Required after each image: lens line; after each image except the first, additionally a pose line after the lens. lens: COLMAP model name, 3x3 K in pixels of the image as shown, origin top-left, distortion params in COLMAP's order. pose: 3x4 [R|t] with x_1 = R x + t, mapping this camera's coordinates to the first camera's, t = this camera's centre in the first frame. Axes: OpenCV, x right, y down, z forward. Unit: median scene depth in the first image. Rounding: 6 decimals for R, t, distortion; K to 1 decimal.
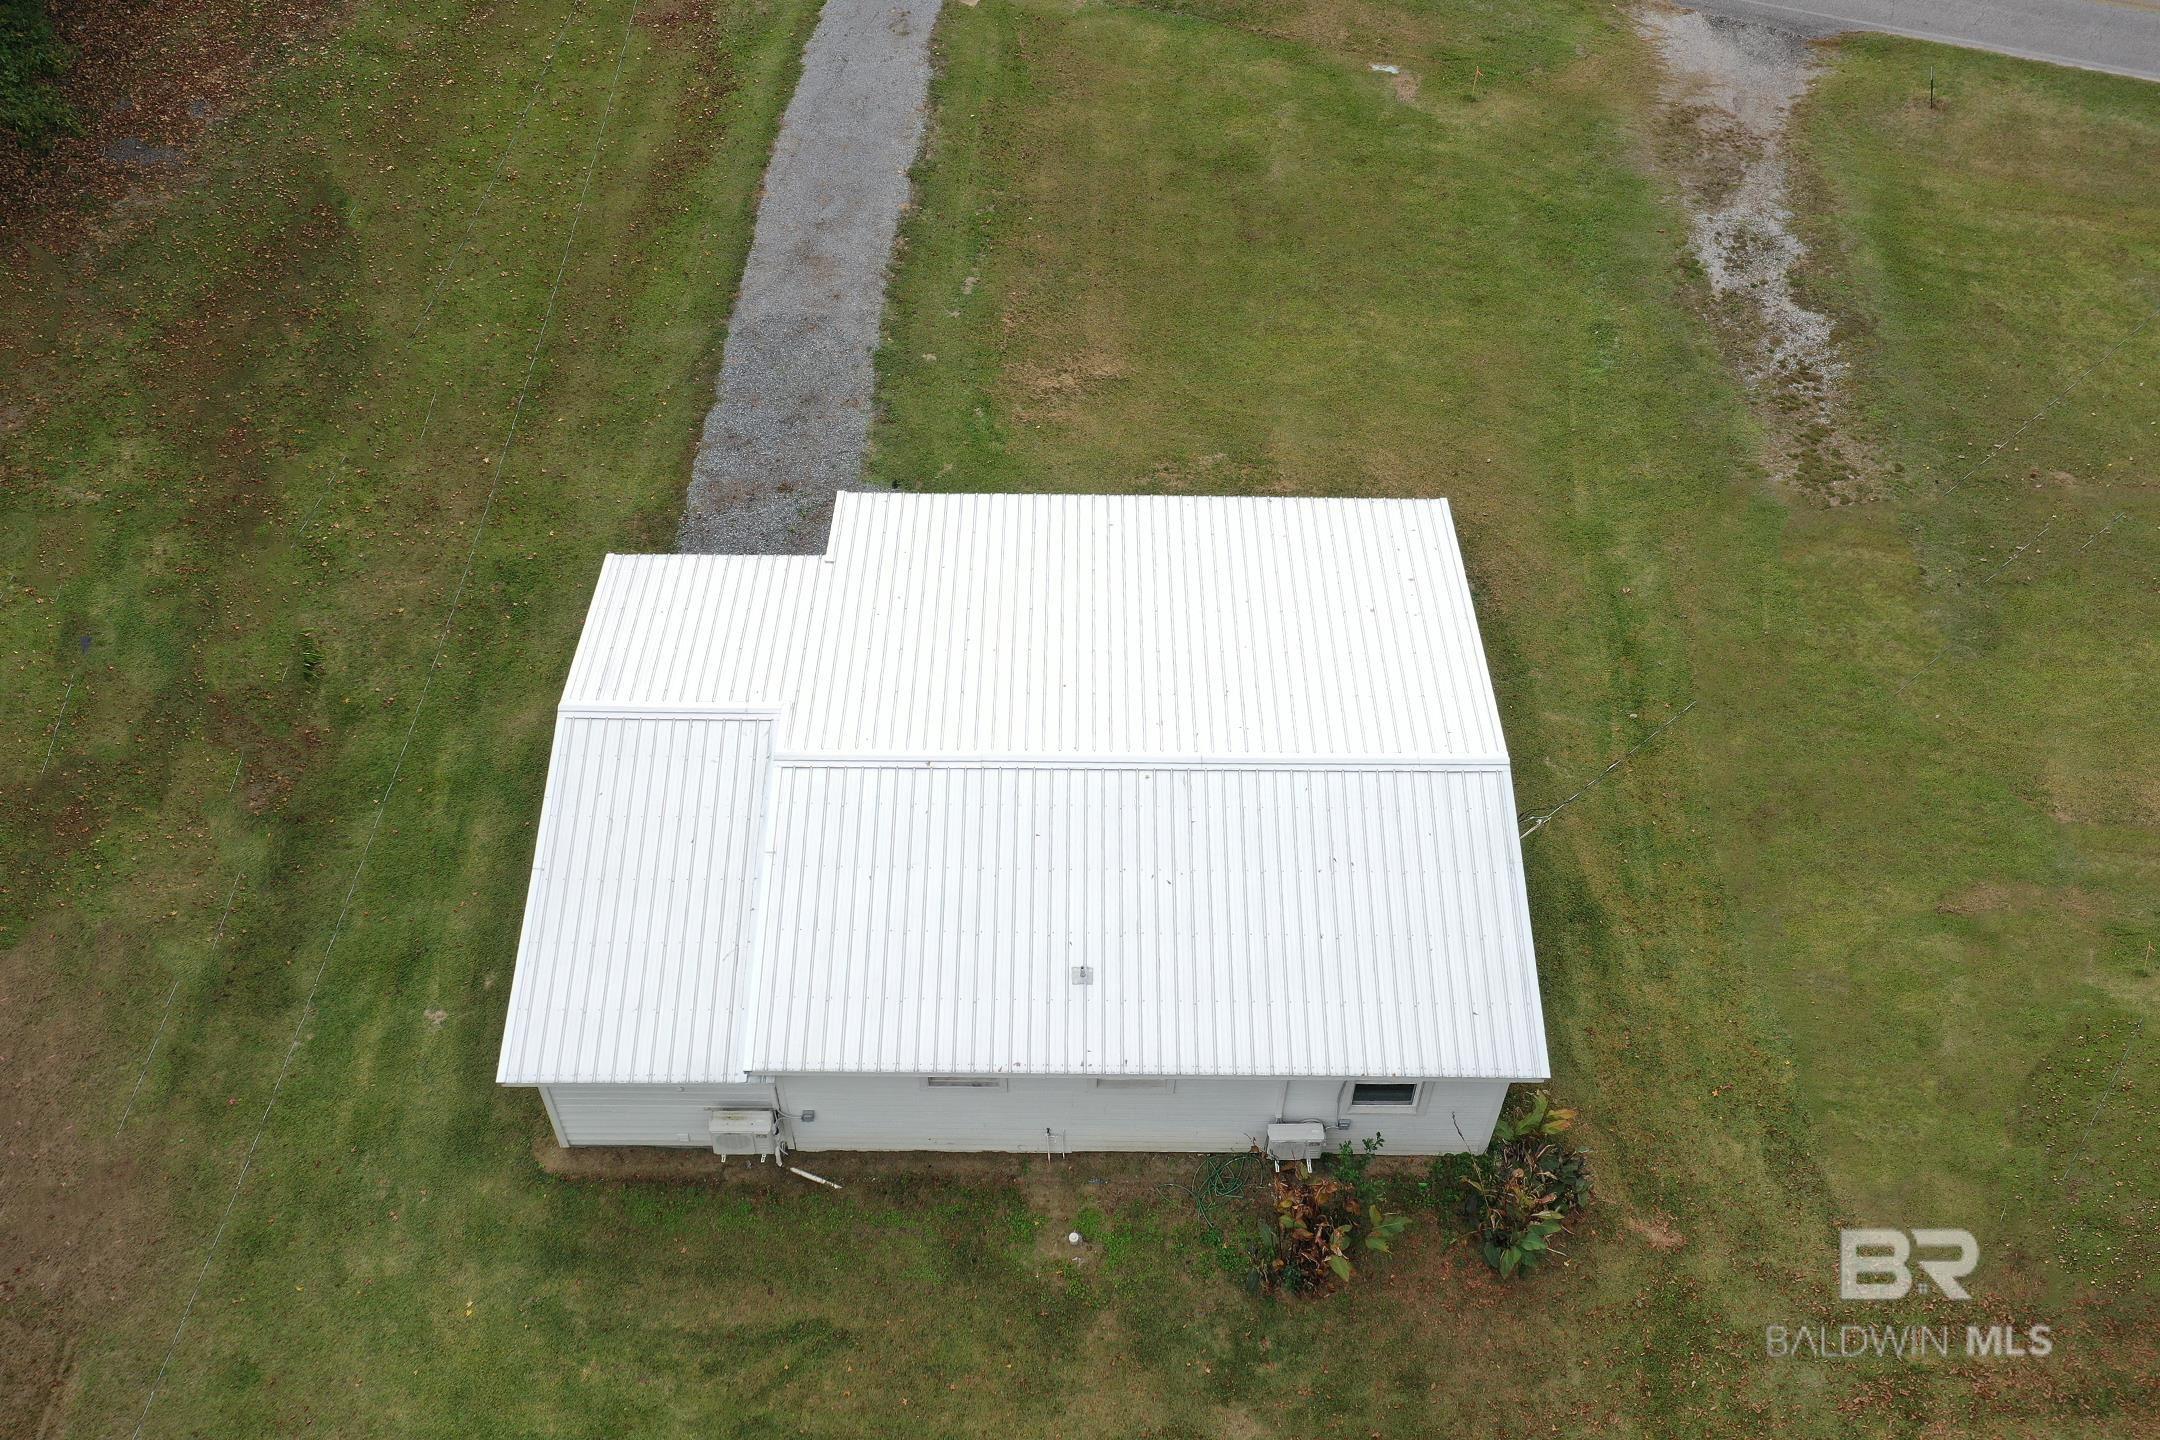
lens RADIAL K [[1929.4, 0, 1080.0], [0, 1929.4, 720.0], [0, 0, 1]] dist [0.008001, -0.002665]
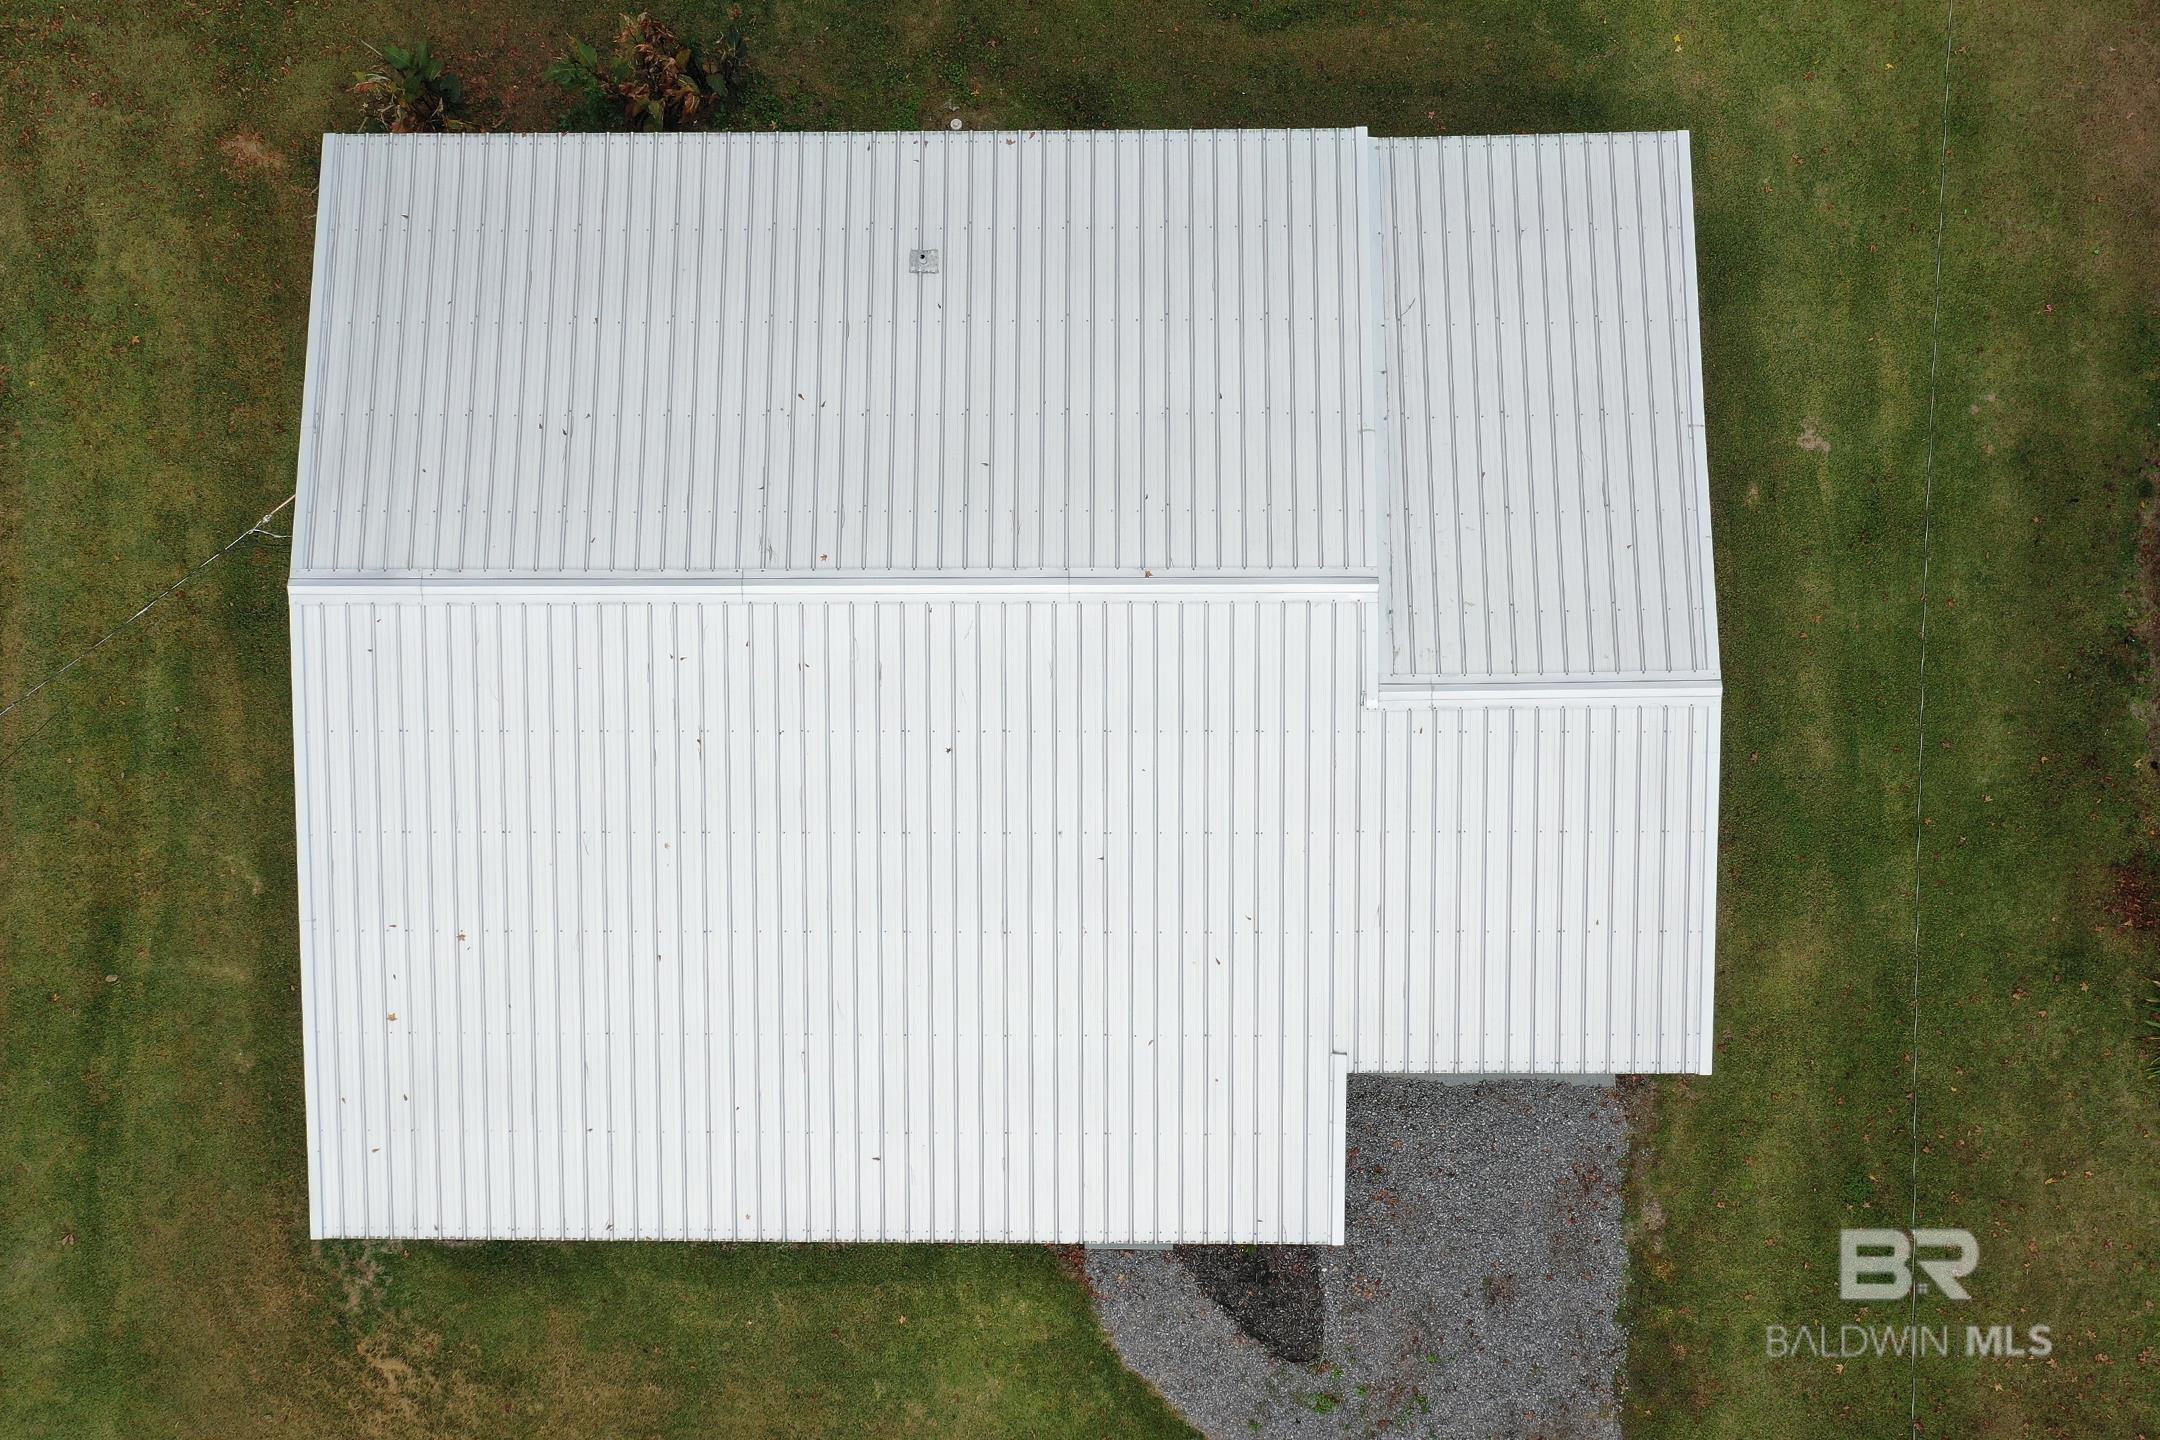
lens RADIAL K [[2231.2, 0, 1080.0], [0, 2231.2, 720.0], [0, 0, 1]] dist [0.007537, 0.005981]
pose [[-0.999874, 0.004976, 0.015093, -0.066636], [0.006685, -0.729921, 0.683499, -0.547639], [0.014417, 0.683514, 0.729795, 0.466857]]
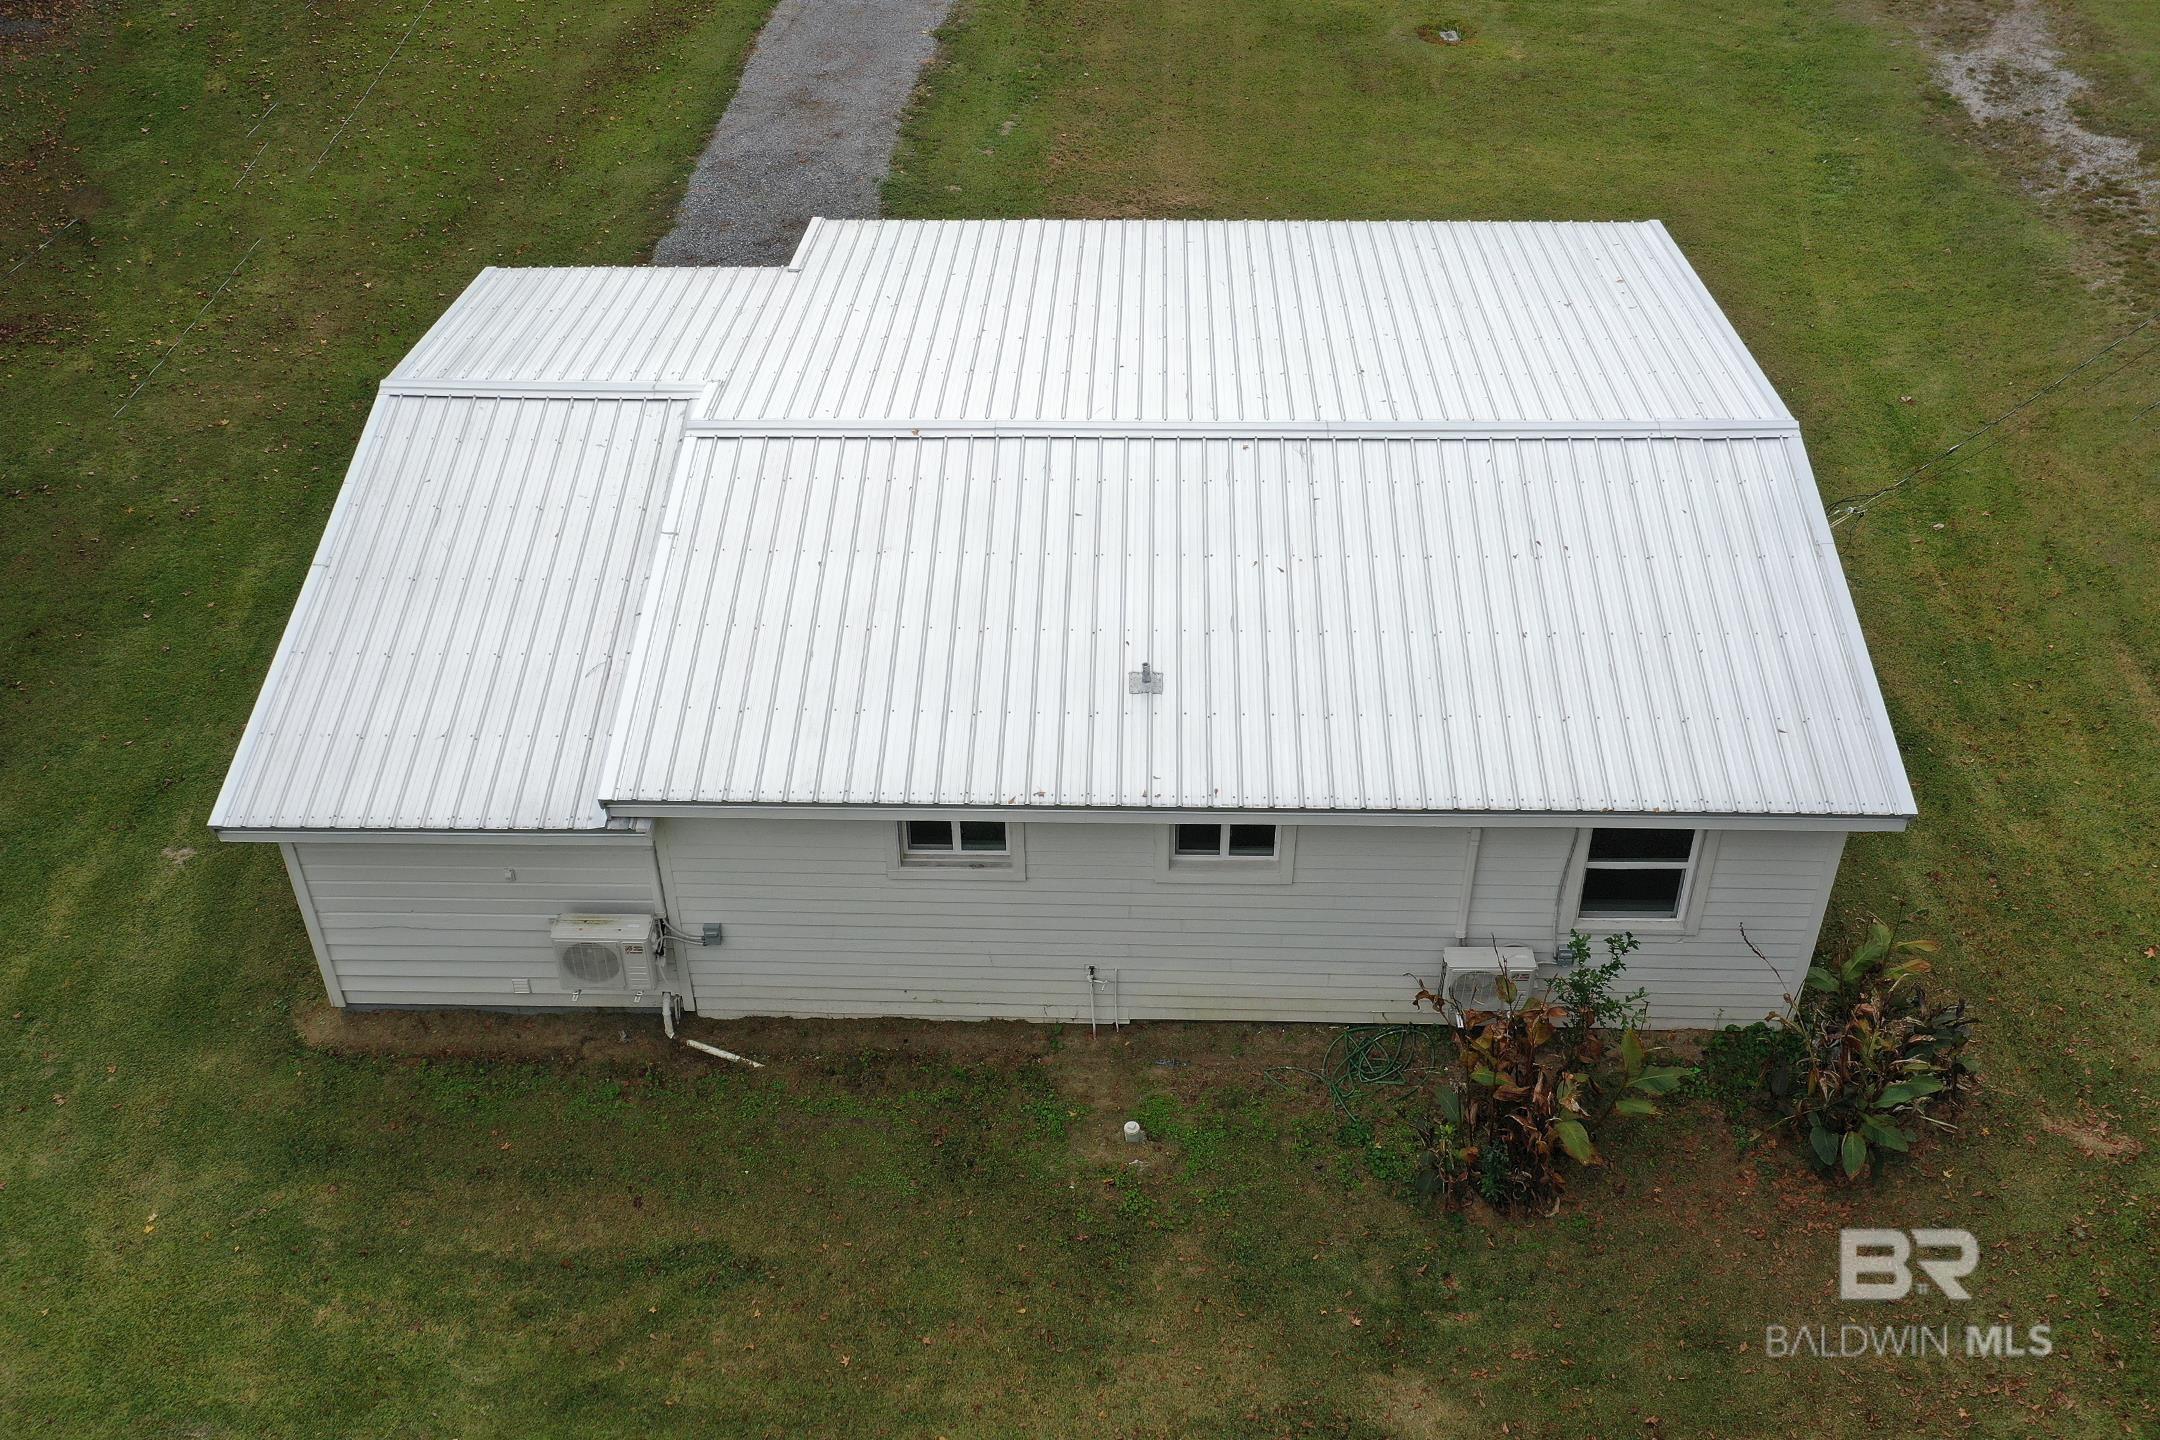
lens RADIAL K [[2070.5, 0, 1079.4], [0, 2070.5, 787.4], [0, 0, 1]] dist [0.010861, 0.001761]
pose [[0.999341, 0.000677, -0.036294, 0.003854], [-0.006839, 0.985430, -0.169944, 0.265186], [0.035650, 0.170080, 0.984785, 0.319022]]
